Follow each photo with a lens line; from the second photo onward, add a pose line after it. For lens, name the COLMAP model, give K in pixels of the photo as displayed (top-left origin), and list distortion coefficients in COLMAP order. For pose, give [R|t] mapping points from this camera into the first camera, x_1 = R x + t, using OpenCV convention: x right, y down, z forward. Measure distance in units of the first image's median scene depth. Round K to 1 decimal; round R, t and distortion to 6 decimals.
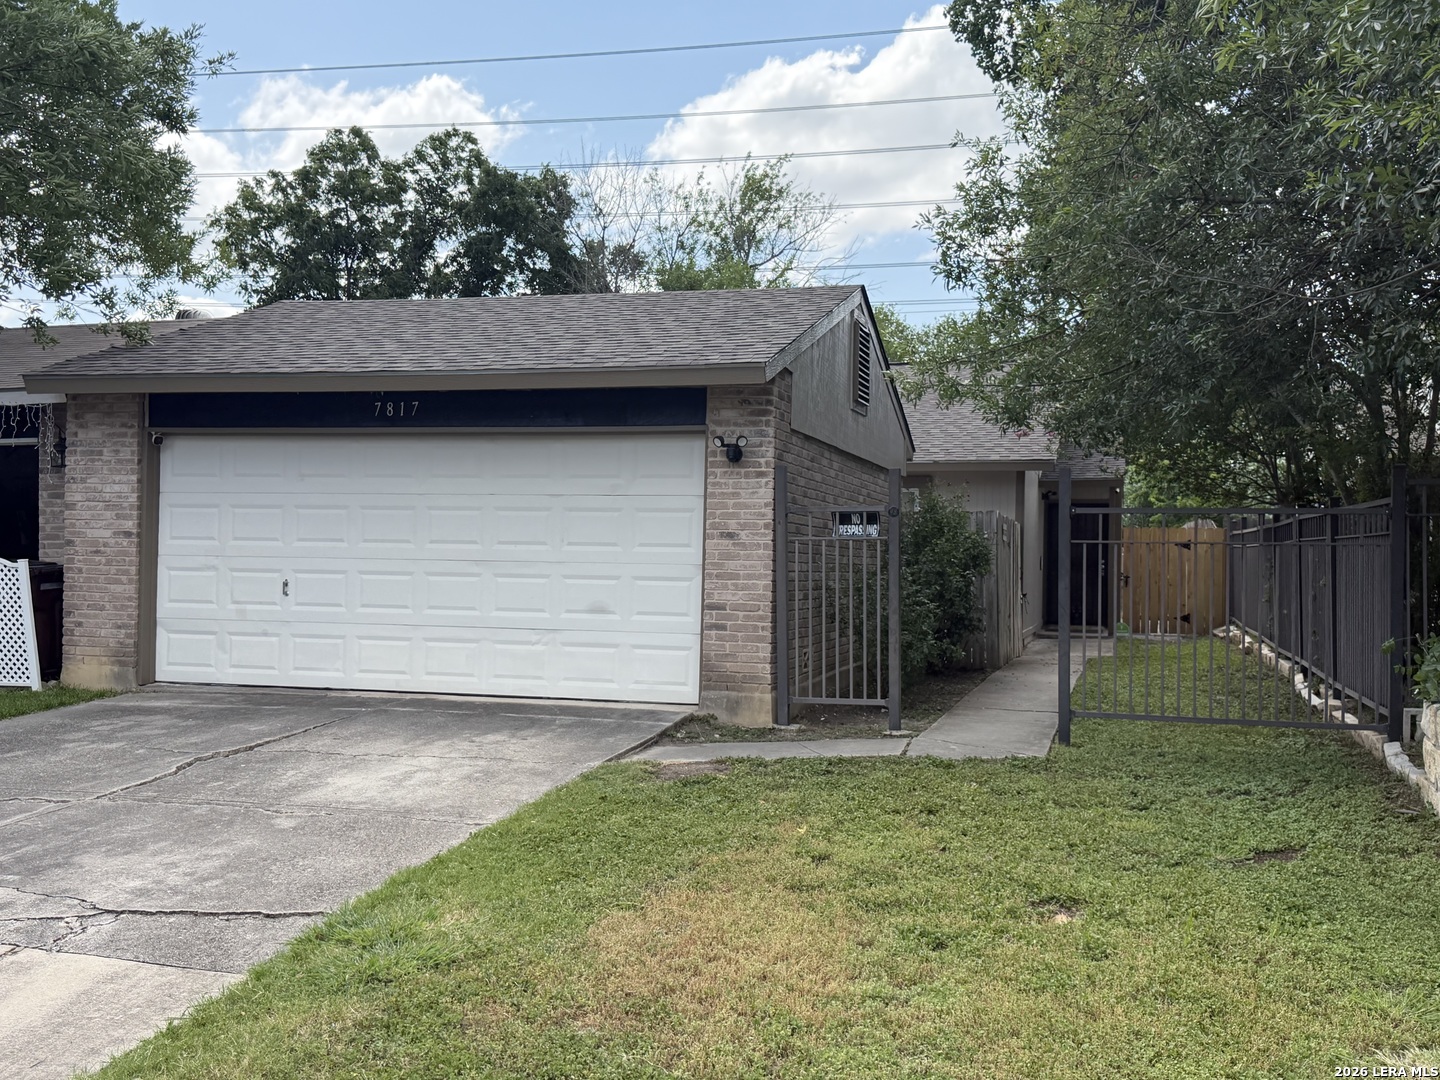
lens RADIAL K [[1451.2, 0, 720.0], [0, 1451.2, 540.0], [0, 0, 1]] dist [0.262162, -0.004522]
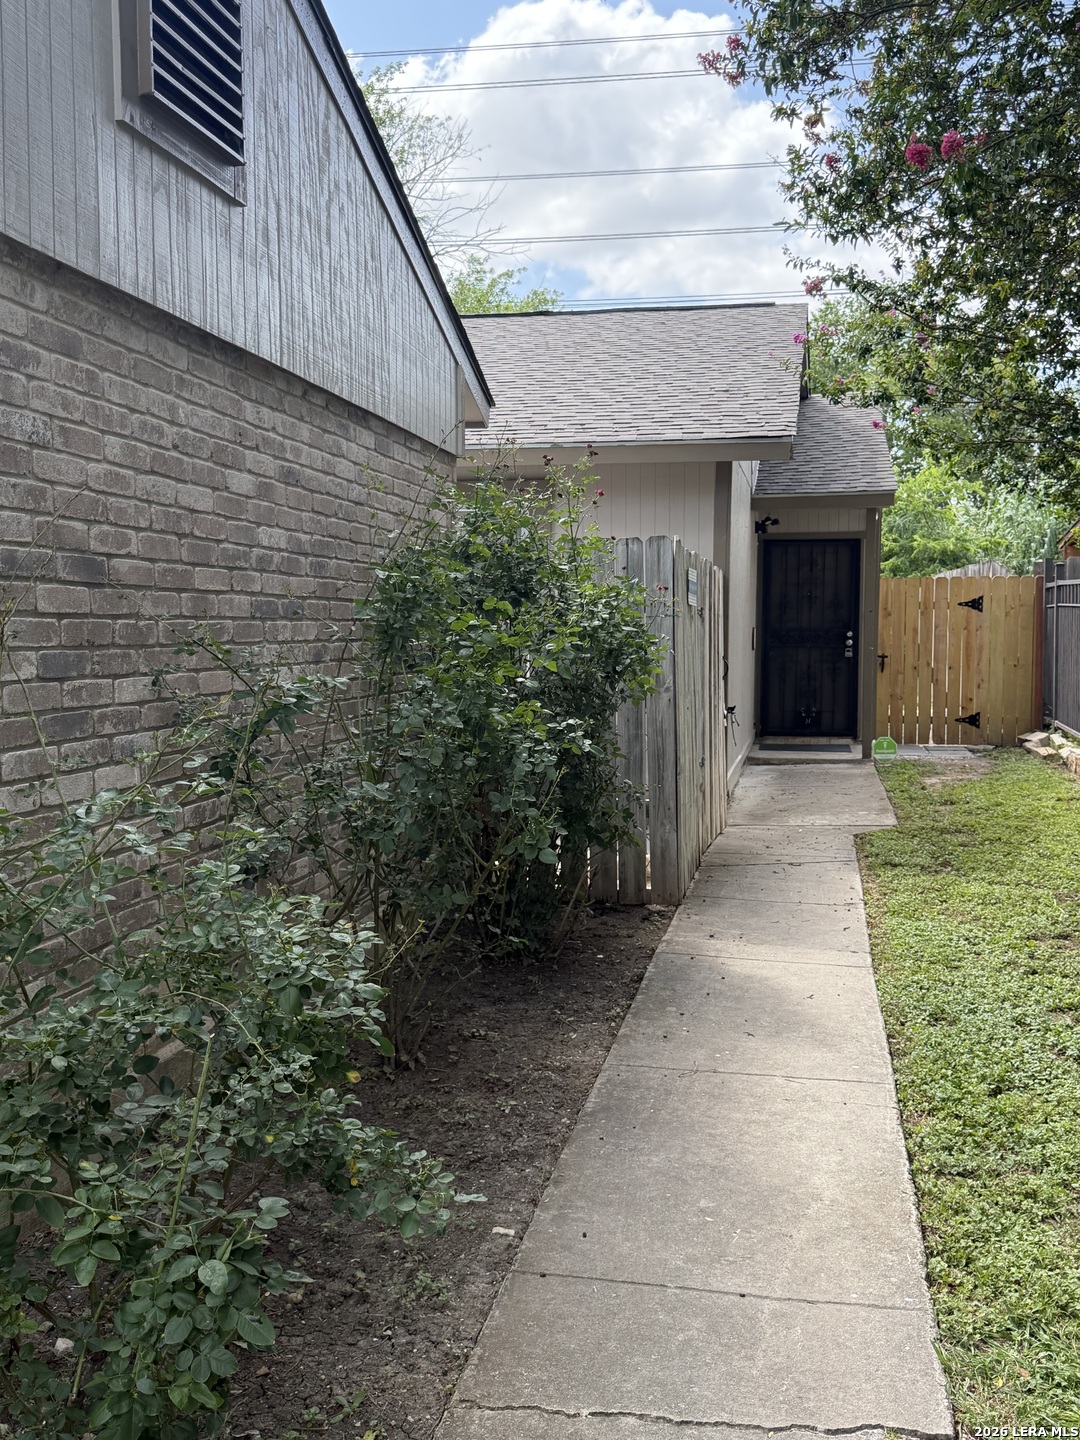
lens RADIAL K [[1444.0, 0, 540.0], [0, 1444.0, 720.0], [0, 0, 1]] dist [0.112865, -0.024933]
pose [[0.996474, -0.022309, 0.080877, 0.085742], [0.015658, 0.996512, 0.081963, -0.001291], [-0.082424, -0.080408, 0.993348, 0.432483]]
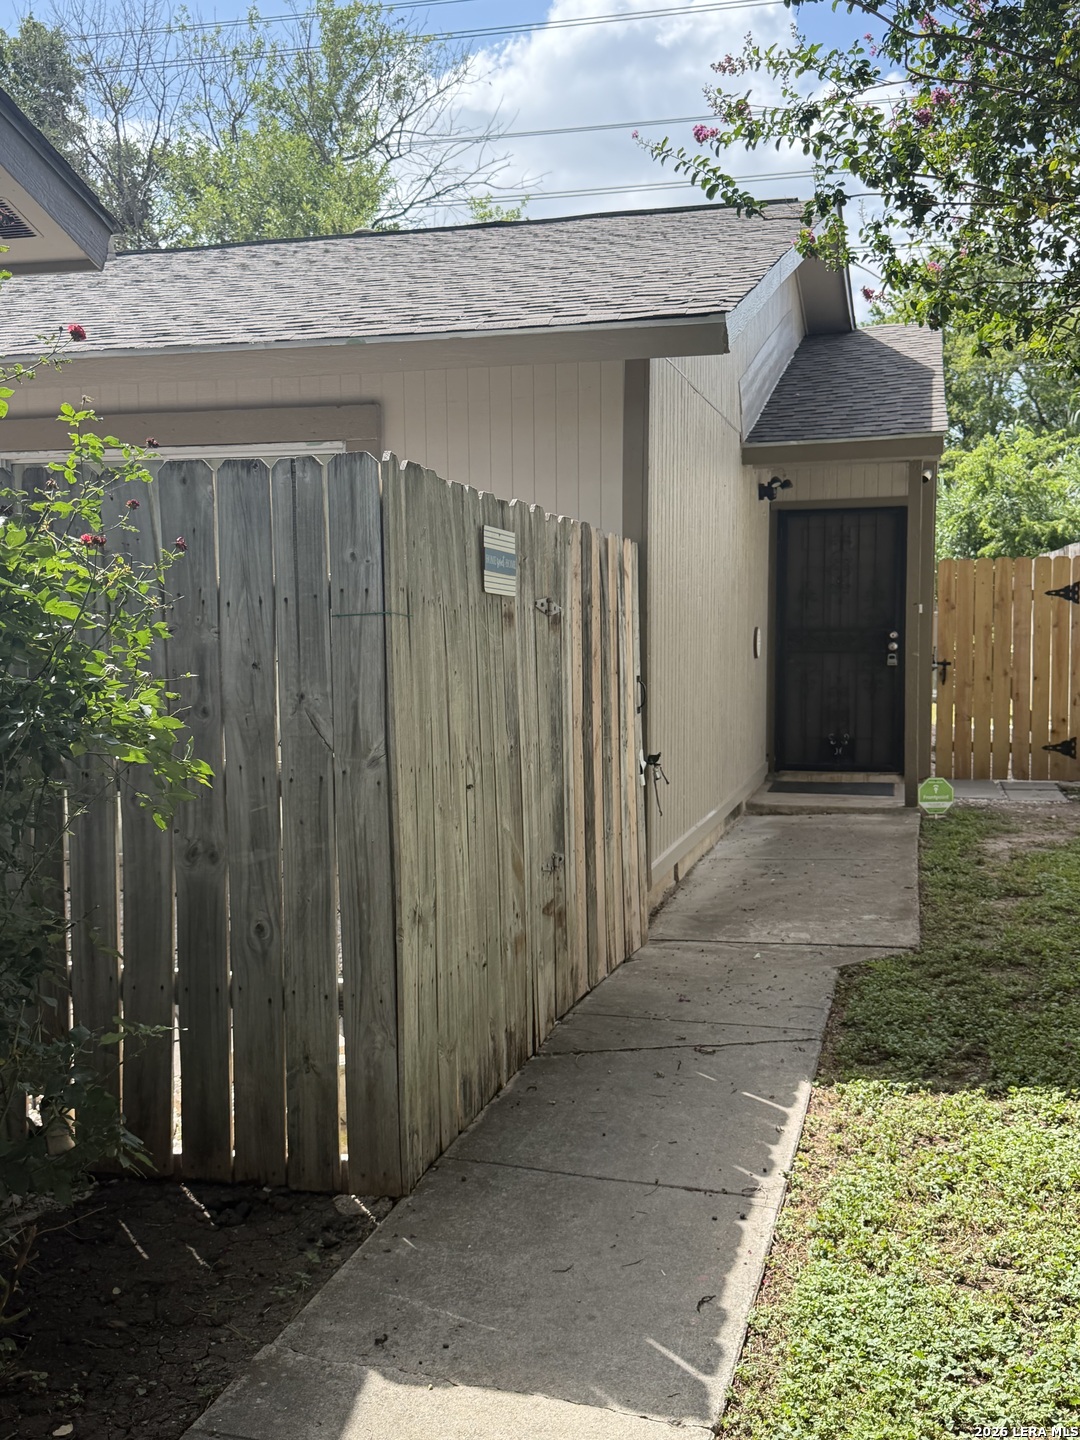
lens RADIAL K [[1444.0, 0, 540.0], [0, 1444.0, 720.0], [0, 0, 1]] dist [0.112865, -0.024933]
pose [[0.999597, -0.027508, 0.006984, 0.154670], [0.026847, 0.996295, 0.081708, 0.001368], [-0.009206, -0.081487, 0.996632, 0.584280]]
